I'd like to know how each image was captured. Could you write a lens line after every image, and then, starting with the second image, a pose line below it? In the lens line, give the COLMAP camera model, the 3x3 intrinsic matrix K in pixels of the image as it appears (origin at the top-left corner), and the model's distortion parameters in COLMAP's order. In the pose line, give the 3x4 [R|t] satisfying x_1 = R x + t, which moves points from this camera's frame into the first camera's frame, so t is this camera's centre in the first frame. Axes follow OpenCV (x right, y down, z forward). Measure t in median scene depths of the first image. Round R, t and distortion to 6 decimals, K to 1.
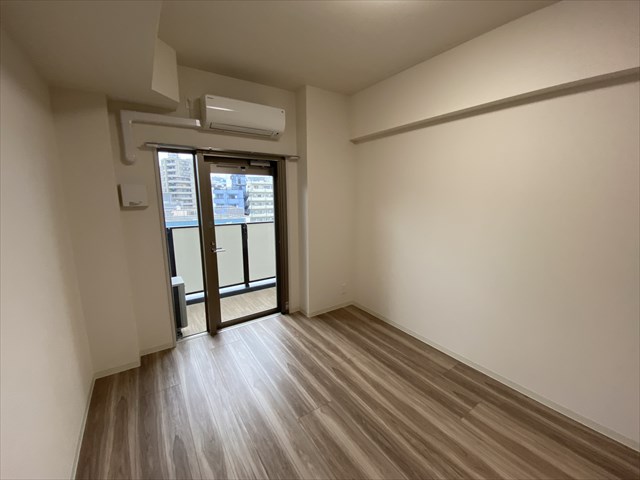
lens RADIAL K [[260.5, 0, 321.7], [0, 260.5, 238.4], [0, 0, 1]] dist [0.025813, -0.021829]
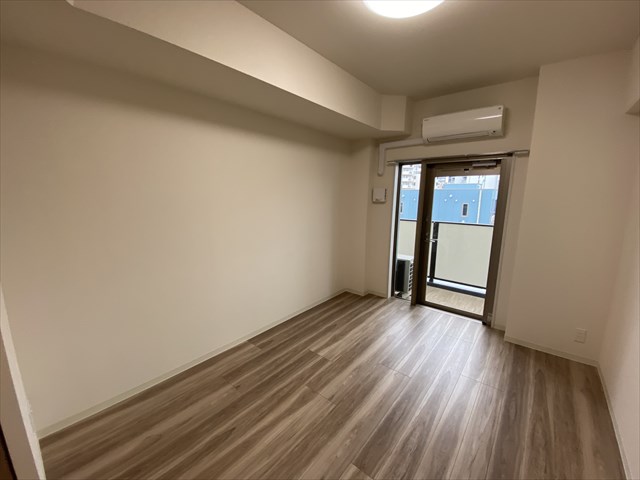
lens RADIAL K [[260.5, 0, 321.7], [0, 260.5, 238.4], [0, 0, 1]] dist [0.025813, -0.021829]
pose [[0.280973, 0.157999, -0.946621, 0.754018], [-0.177572, 0.977883, 0.110511, -0.011179], [0.943145, 0.137042, 0.302815, 0.192405]]
